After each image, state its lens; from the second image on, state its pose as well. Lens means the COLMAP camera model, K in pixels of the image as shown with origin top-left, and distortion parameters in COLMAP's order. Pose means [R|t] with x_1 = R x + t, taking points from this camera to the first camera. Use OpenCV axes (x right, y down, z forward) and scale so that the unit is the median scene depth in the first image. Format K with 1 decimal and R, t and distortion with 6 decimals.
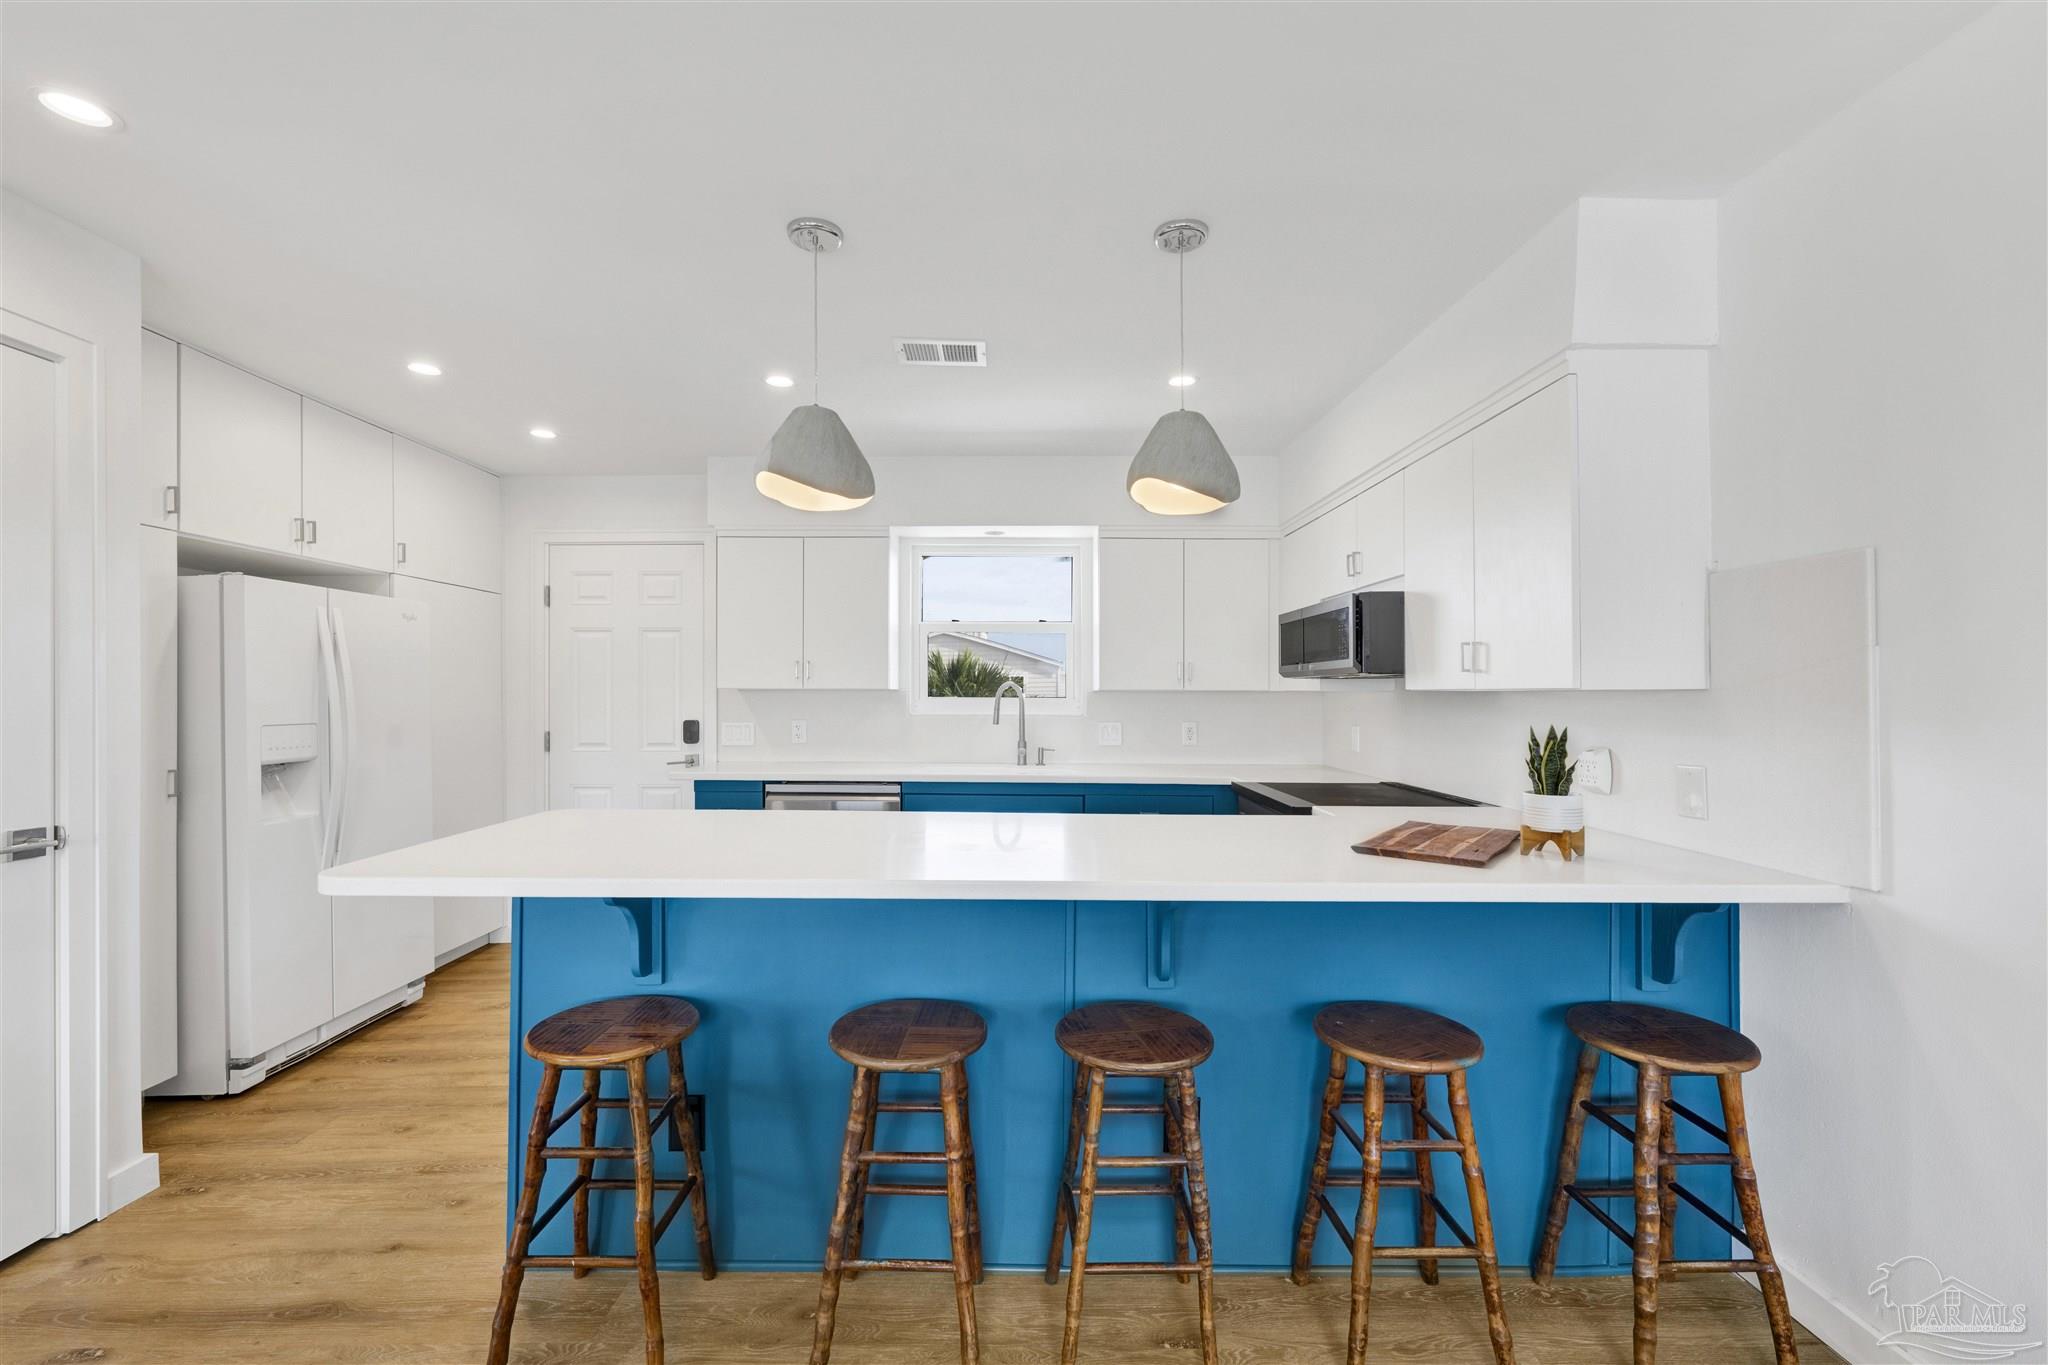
lens RADIAL K [[828.8, 0, 1030.6], [0, 828.8, 689.4], [0, 0, 1]] dist [-0.001289, 0.000149]
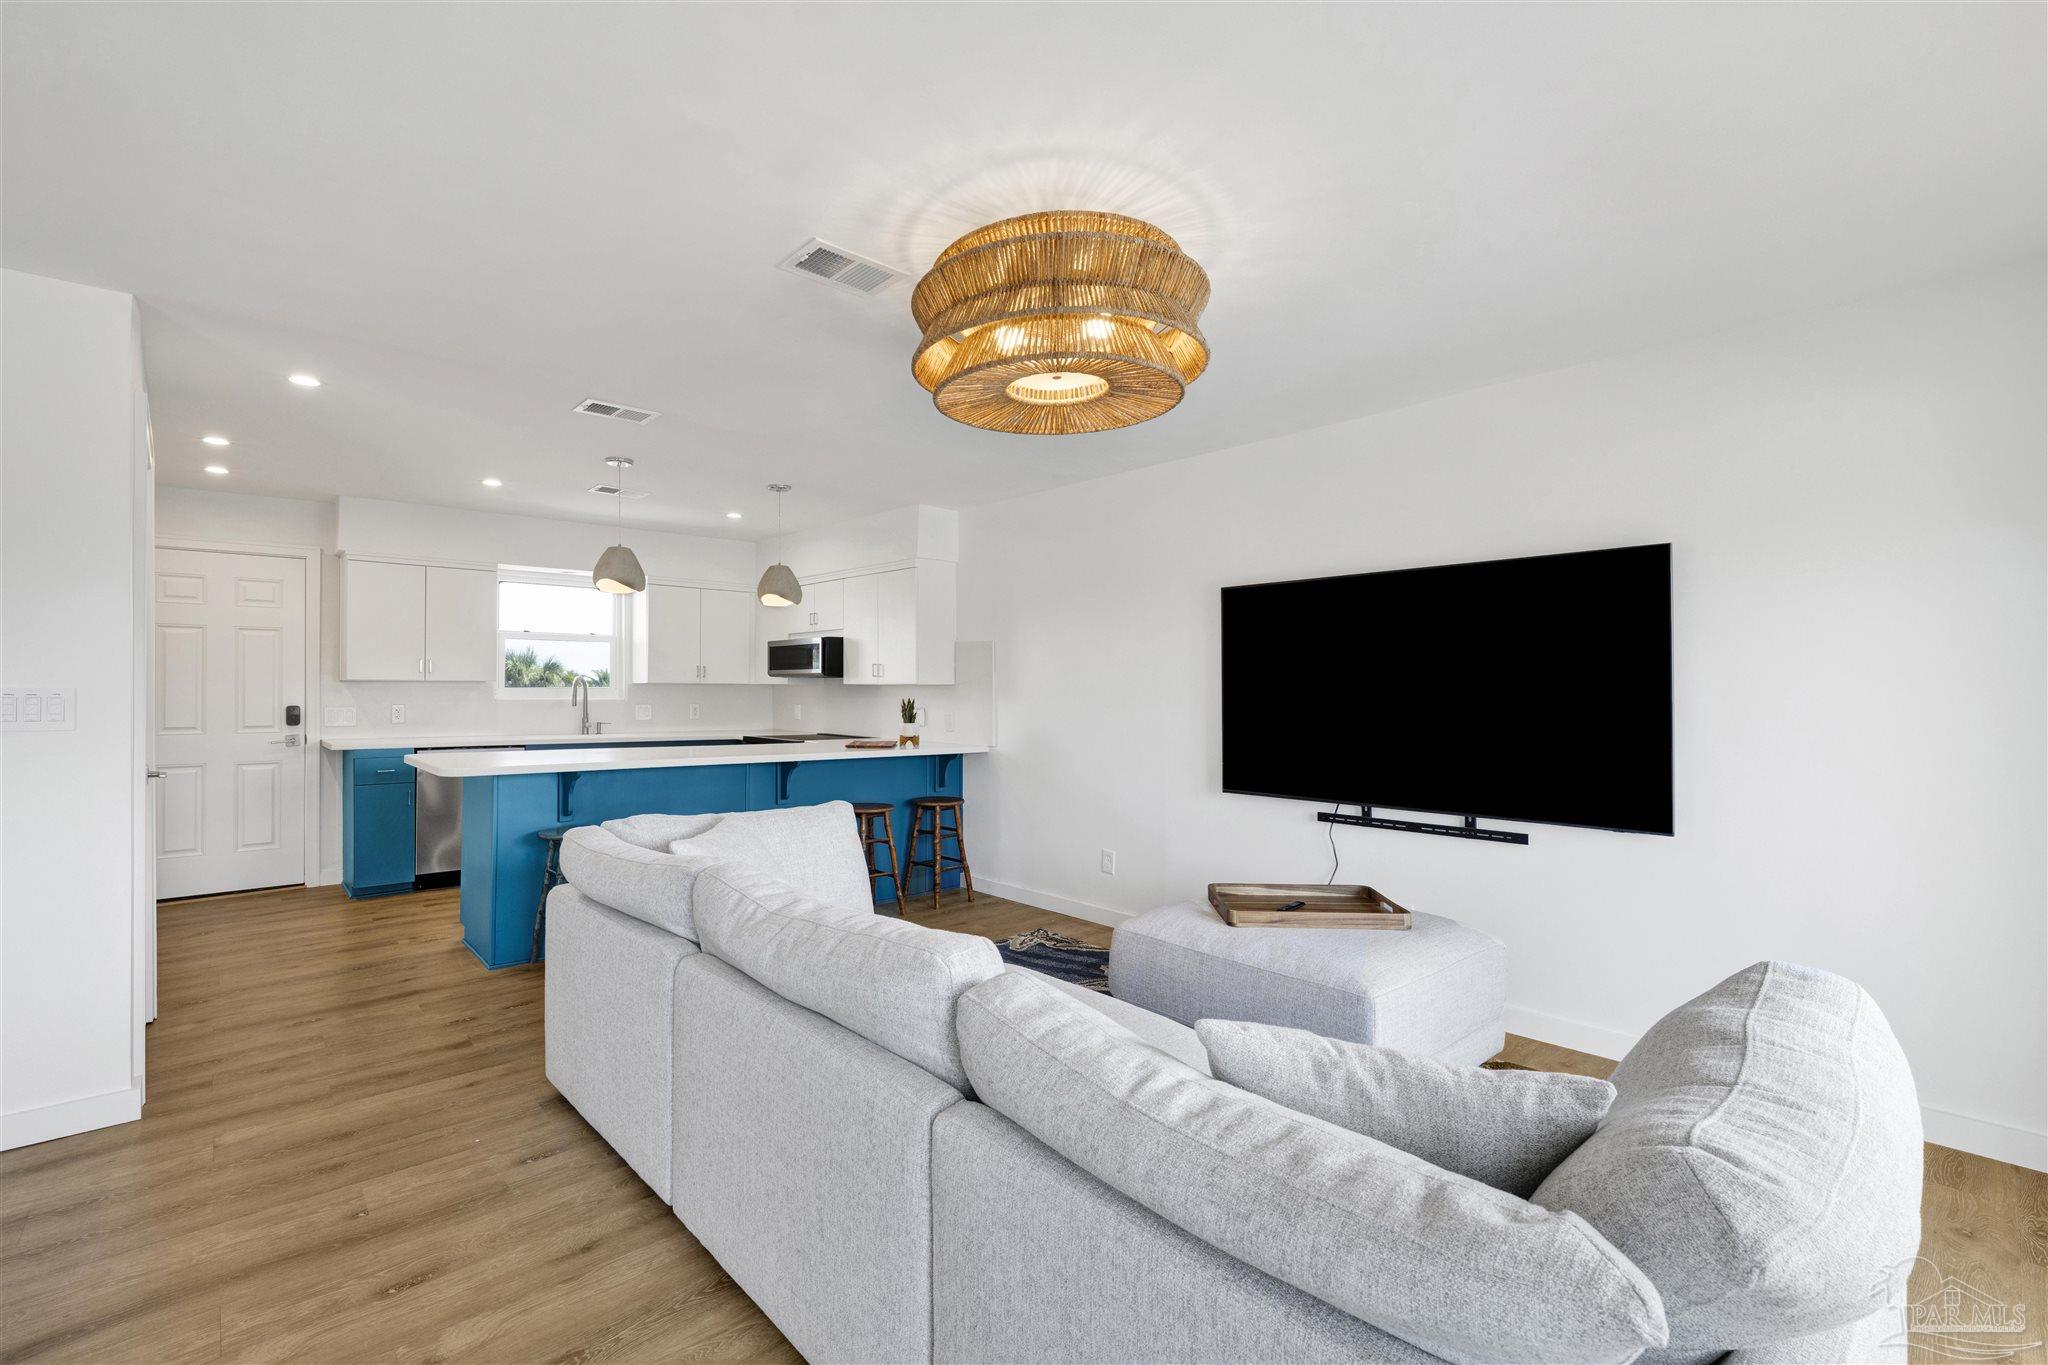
lens RADIAL K [[884.6, 0, 960.6], [0, 884.6, 685.3], [0, 0, 1]] dist [0.003053, -0.001071]
pose [[0.771555, 0.004334, 0.636148, -0.754560], [-0.007207, 0.999972, 0.001928, -0.002702], [-0.636122, -0.006072, 0.771565, -0.933353]]
